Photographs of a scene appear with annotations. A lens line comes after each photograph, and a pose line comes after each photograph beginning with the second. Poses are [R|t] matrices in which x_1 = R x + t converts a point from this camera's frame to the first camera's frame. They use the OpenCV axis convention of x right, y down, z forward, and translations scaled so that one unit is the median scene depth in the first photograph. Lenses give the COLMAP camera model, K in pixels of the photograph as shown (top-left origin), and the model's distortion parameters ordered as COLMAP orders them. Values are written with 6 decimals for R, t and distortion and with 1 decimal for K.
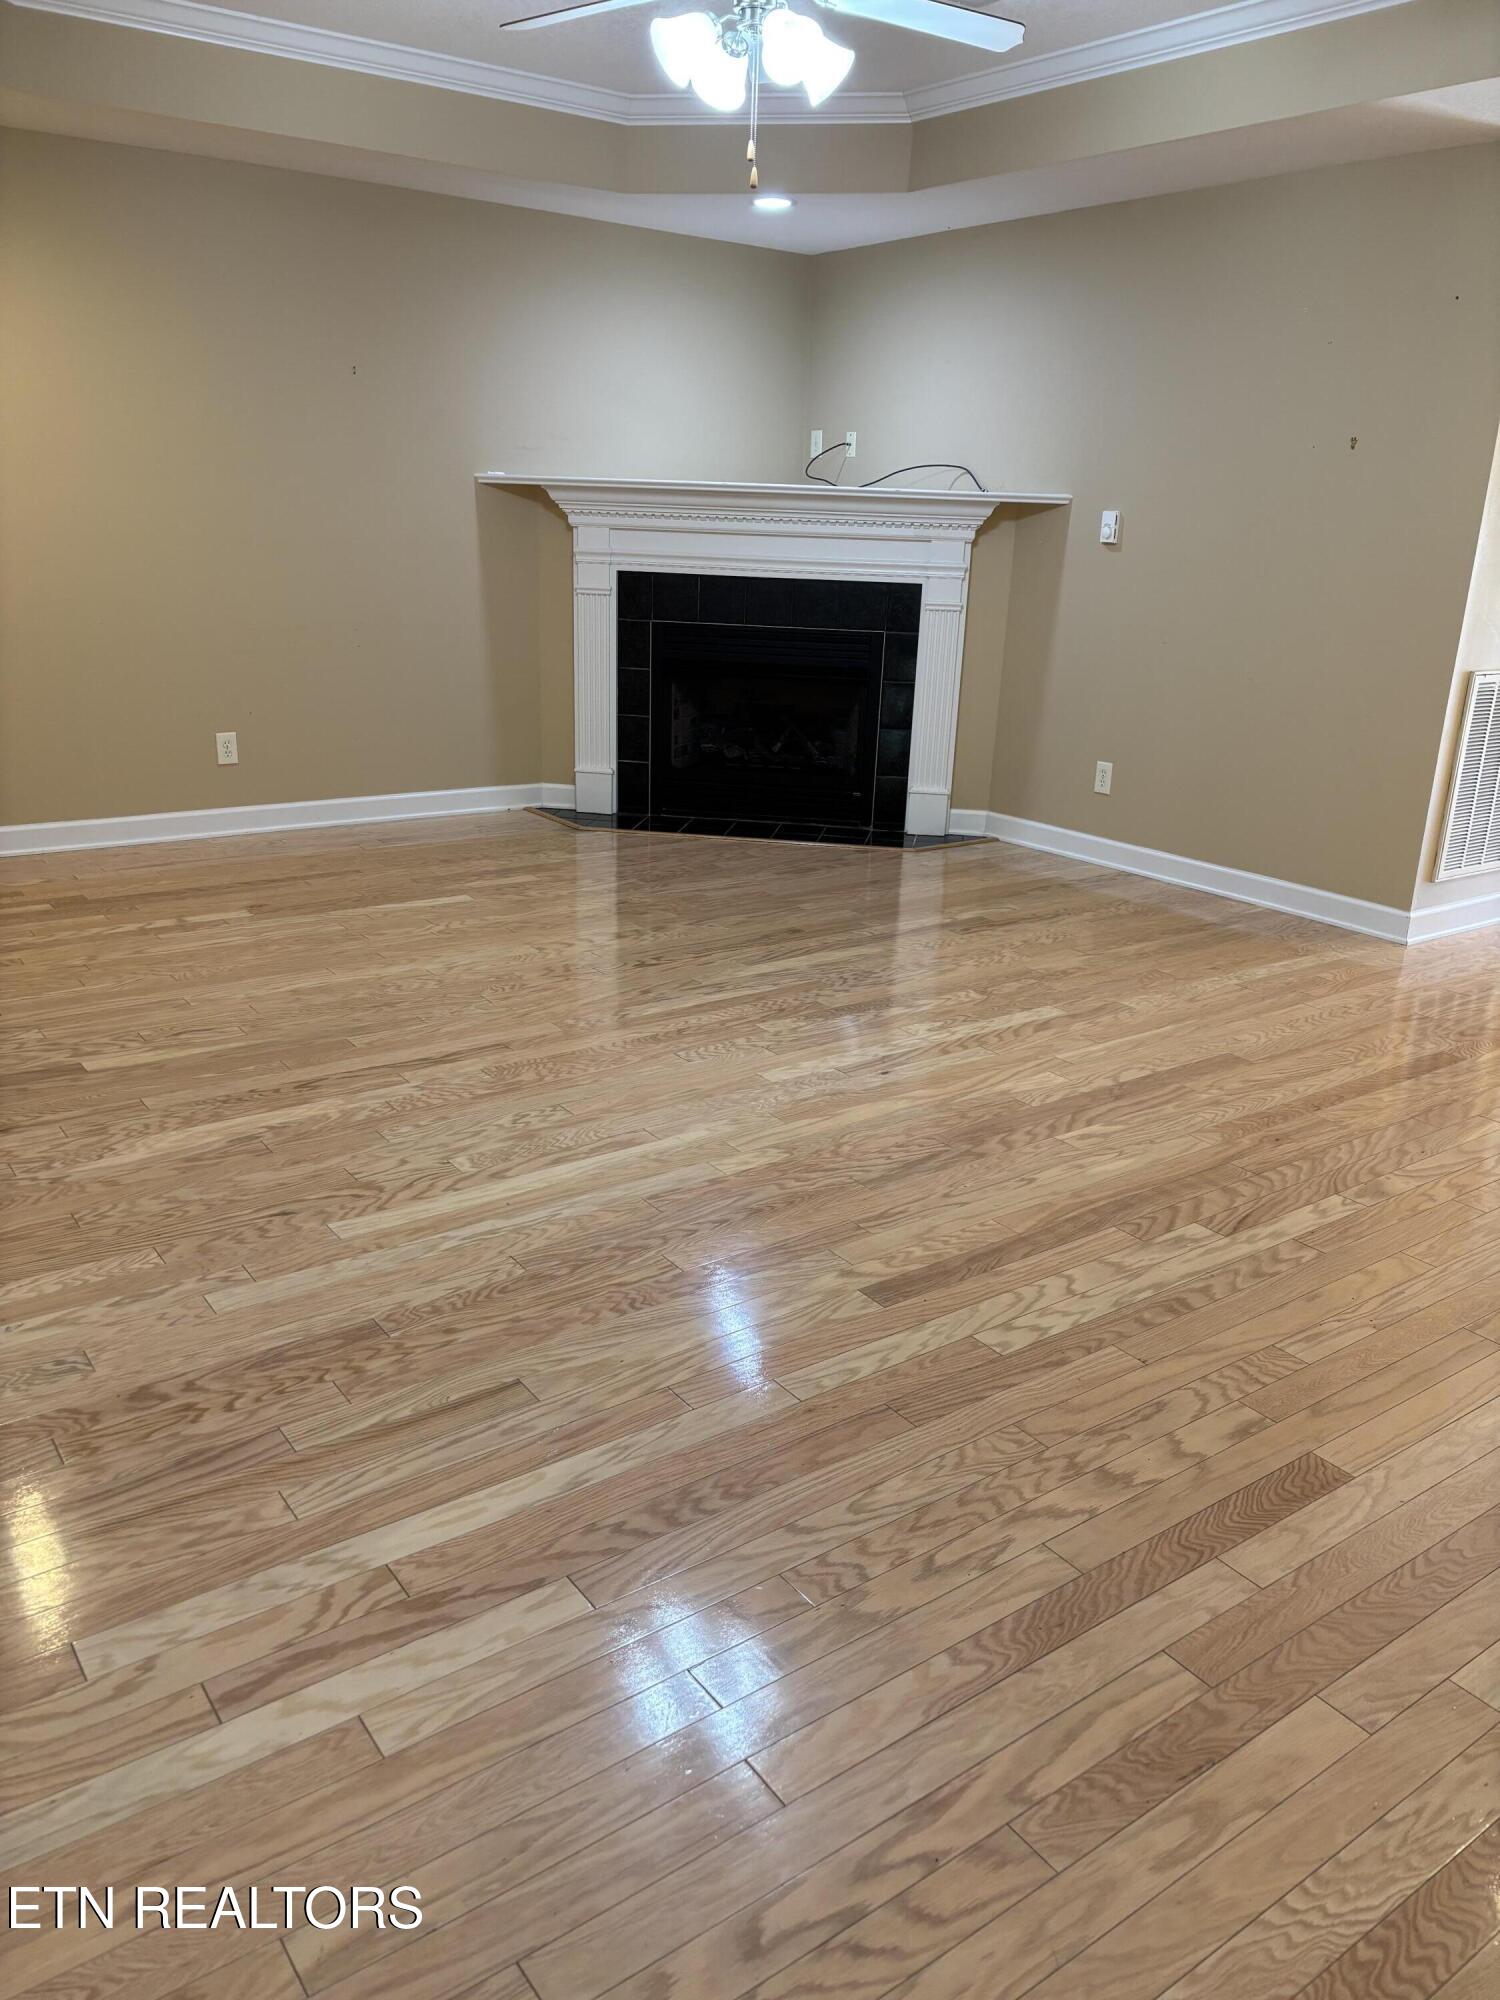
lens RADIAL K [[1517.8, 0, 750.0], [0, 1517.8, 1000.0], [0, 0, 1]] dist [0.133450, -0.235370]
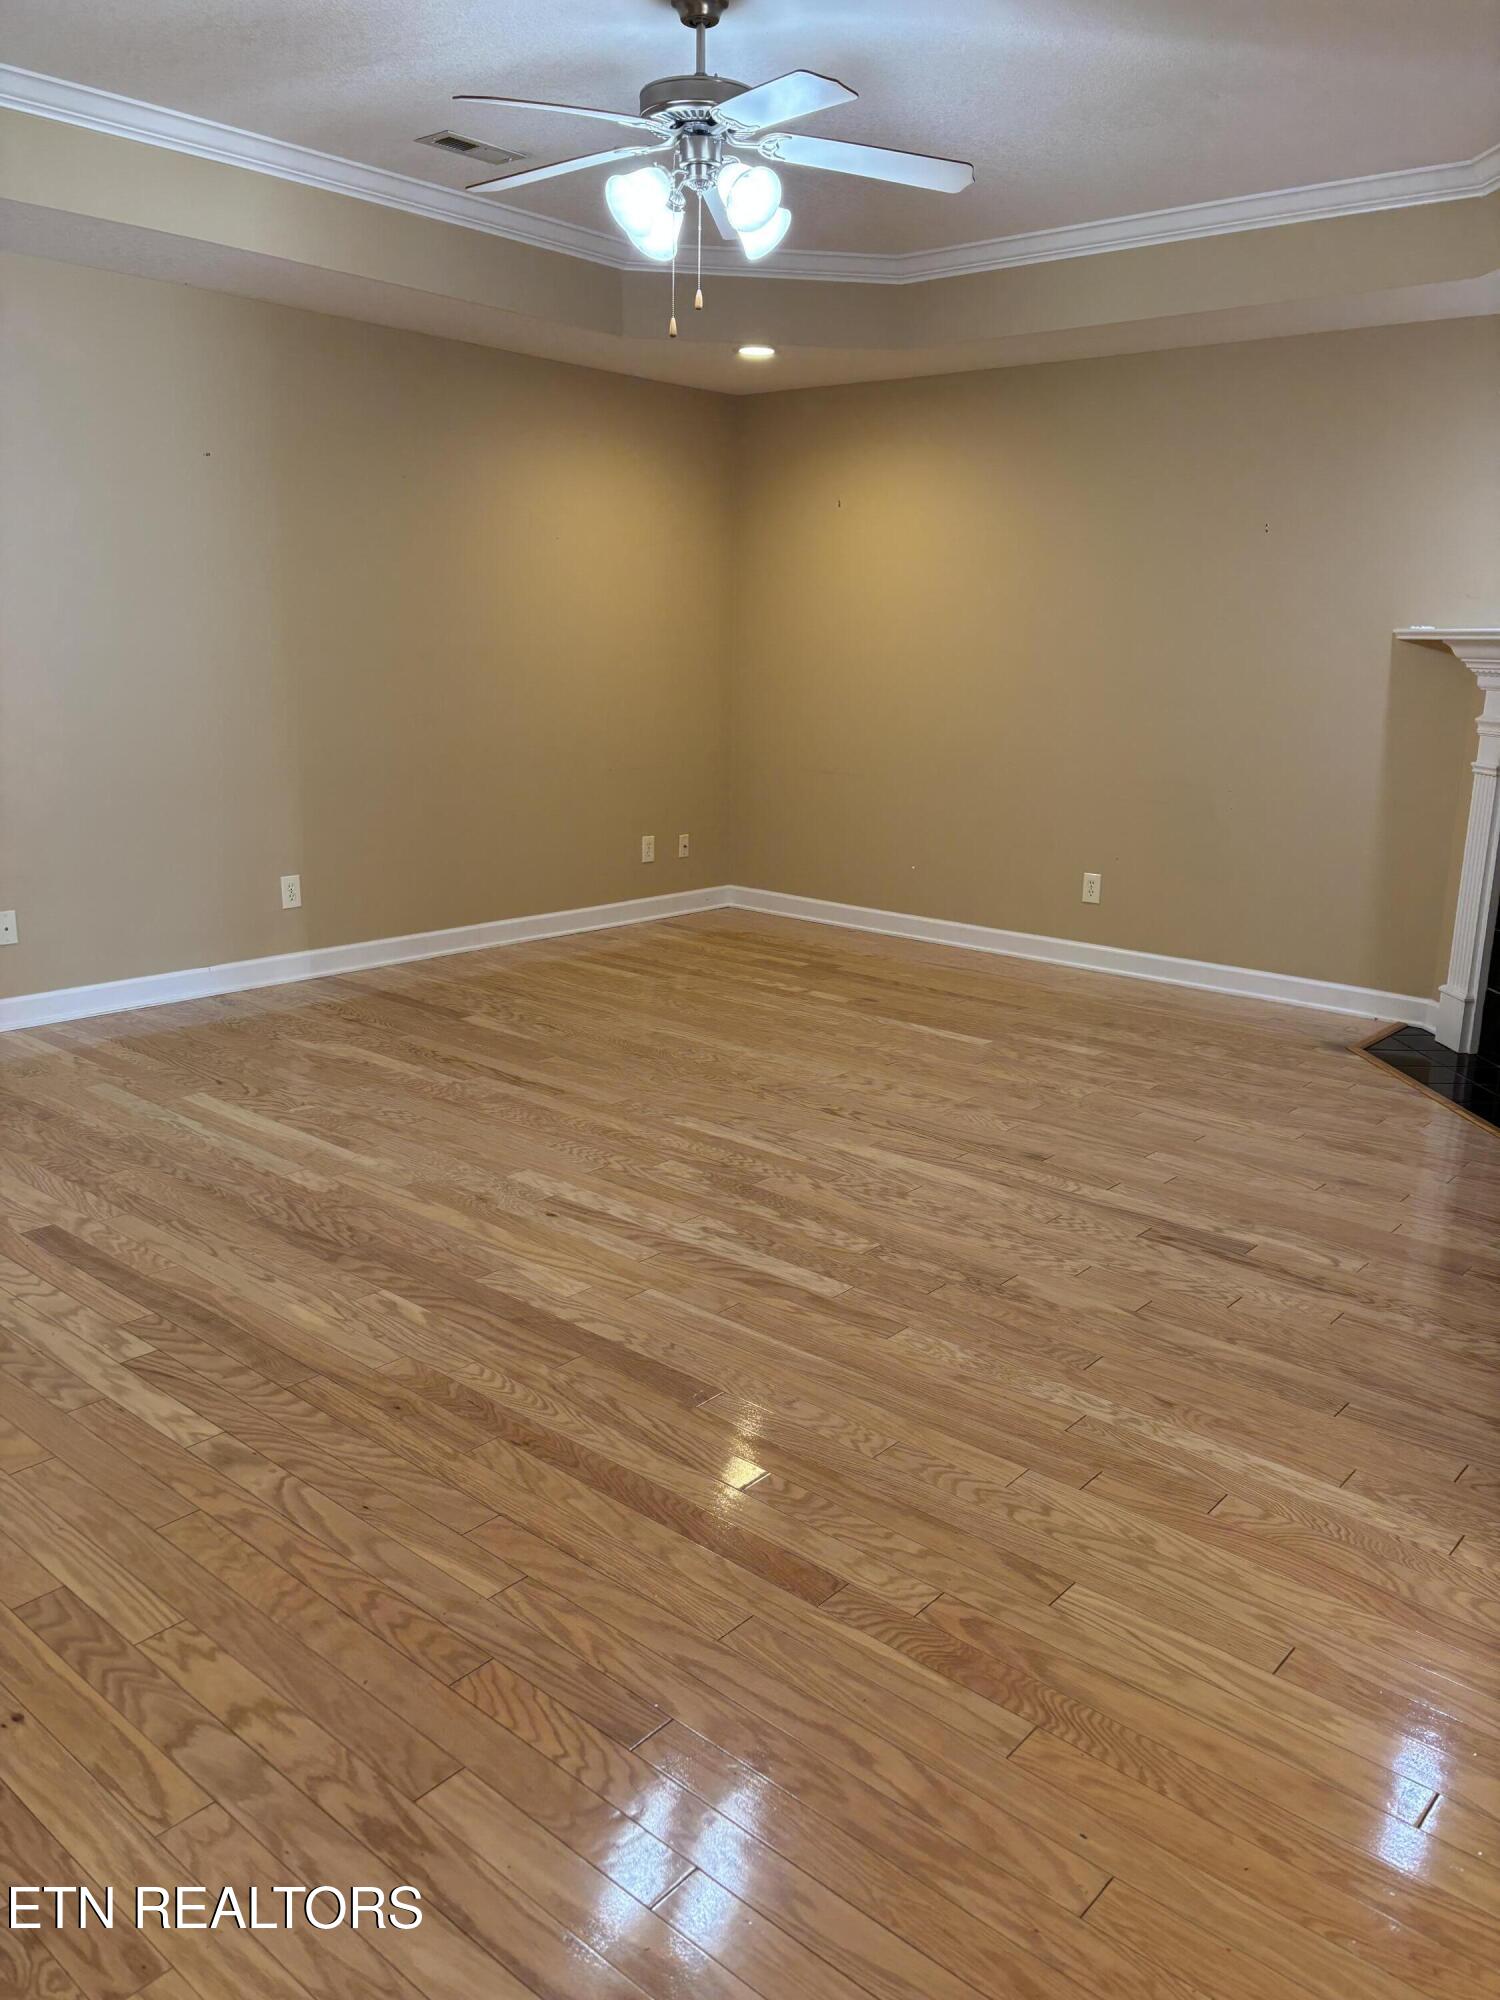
lens RADIAL K [[1494.8, 0, 750.0], [0, 1494.8, 1000.0], [0, 0, 1]] dist [0.095006, -0.255088]
pose [[0.223676, 0.201086, -0.953695, 0.929306], [-0.314754, 0.940962, 0.124580, -0.220704], [0.922442, 0.272314, 0.273763, 0.785675]]
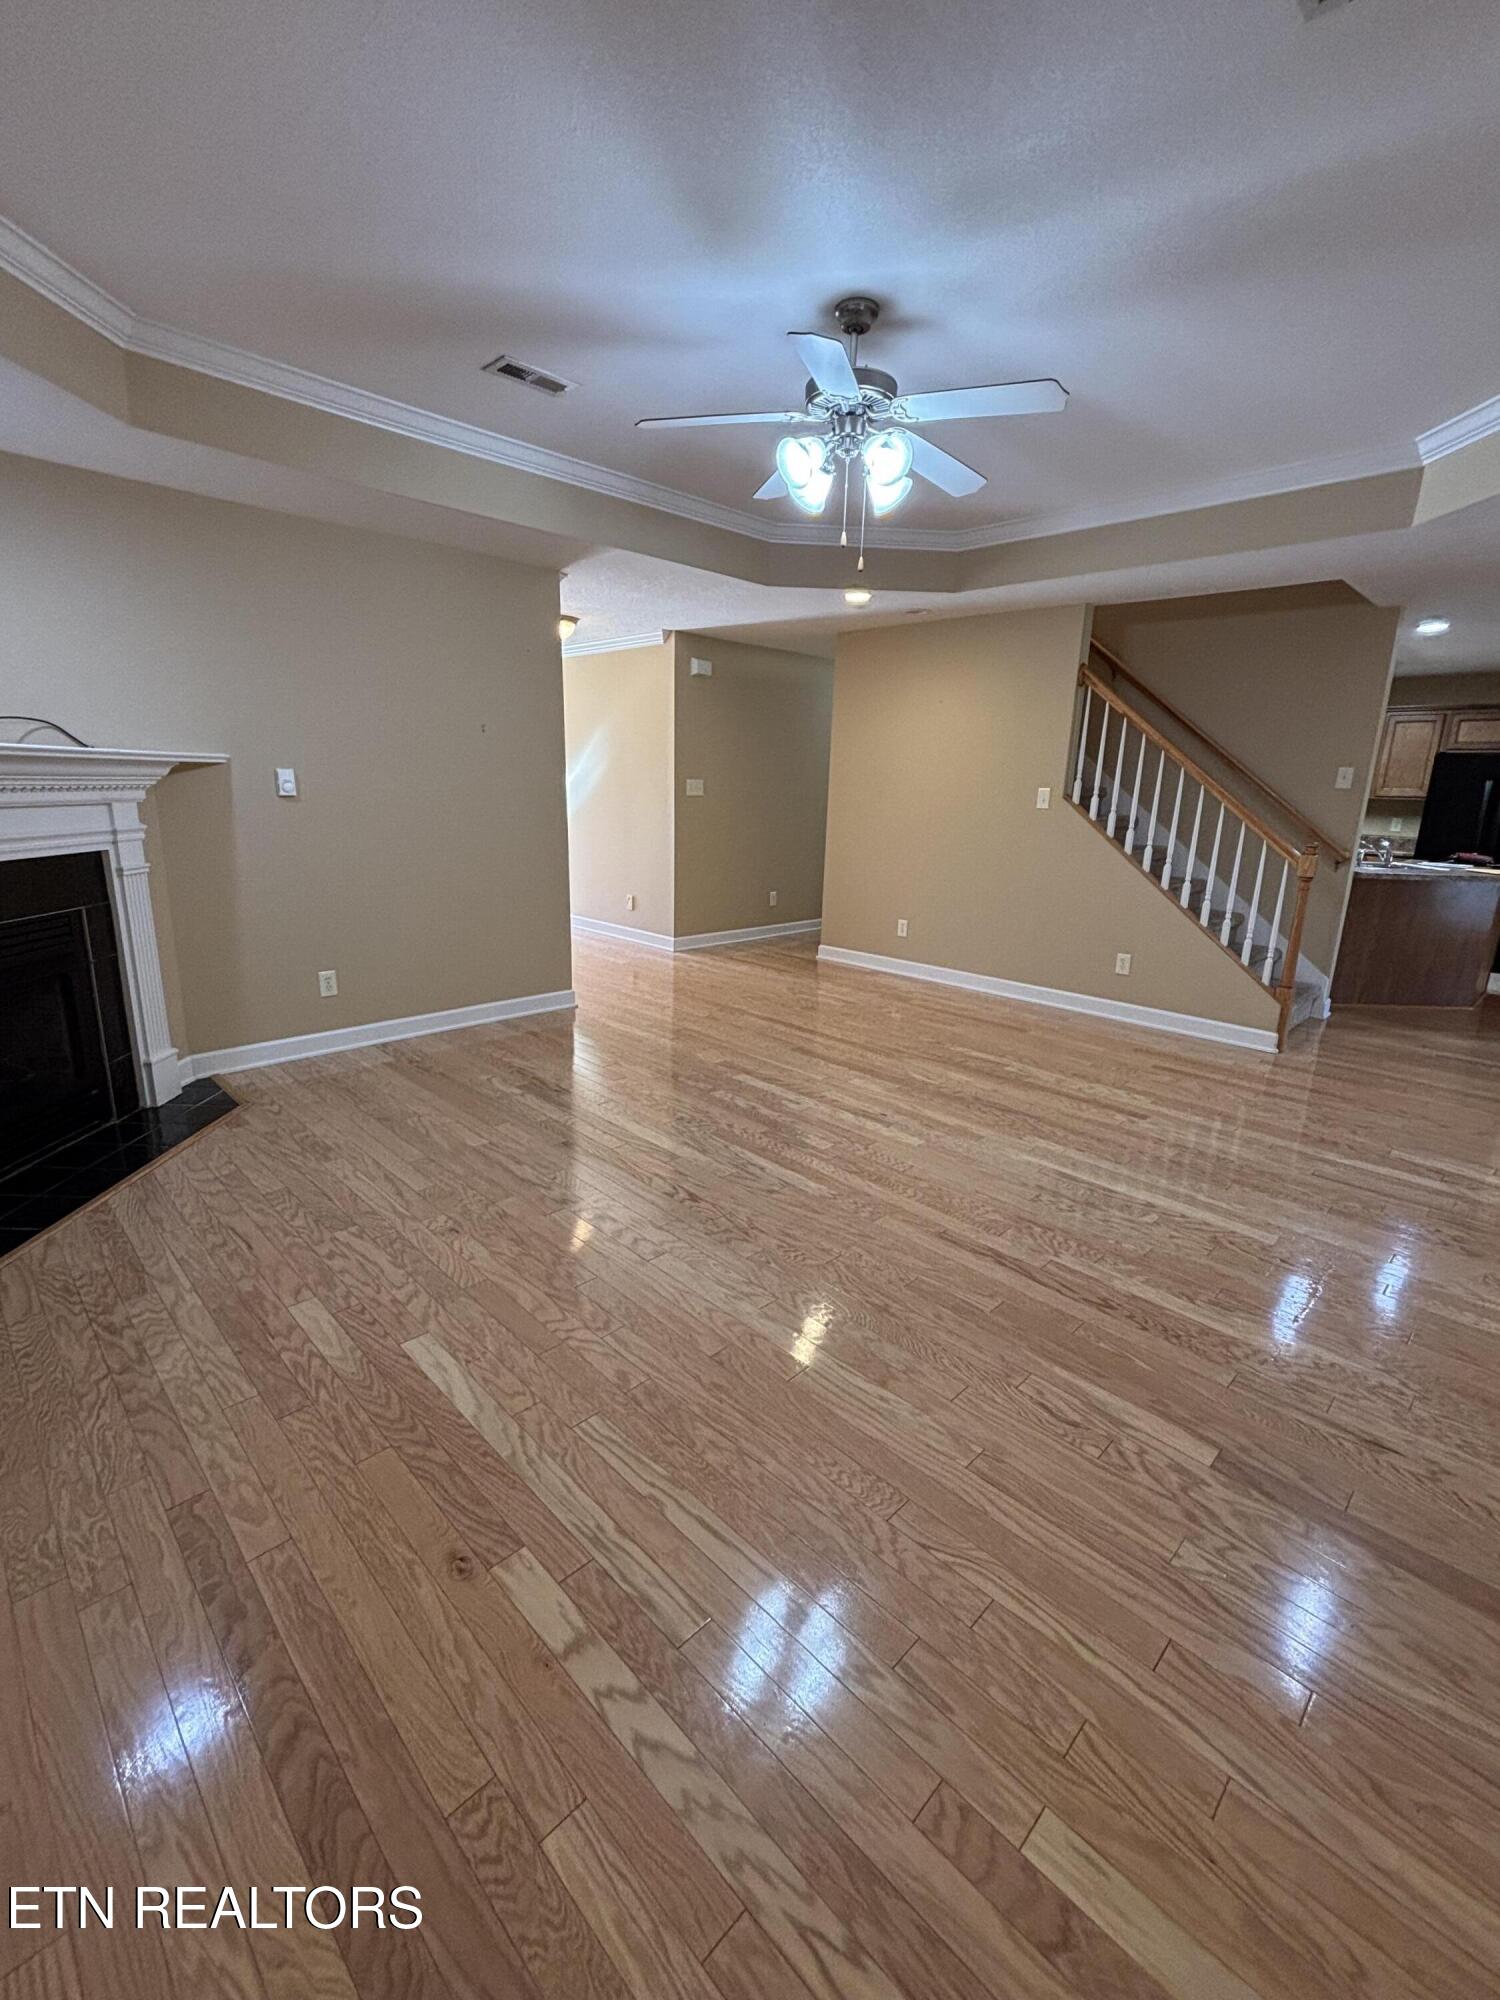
lens RADIAL K [[857.2, 0, 750.0], [0, 857.2, 1000.0], [0, 0, 1]] dist [-0.001278, -0.000322]
pose [[-0.155630, -0.281655, 0.946810, -0.721482], [0.272667, 0.909002, 0.315227, -0.391521], [-0.949438, 0.307223, -0.064670, 1.110622]]
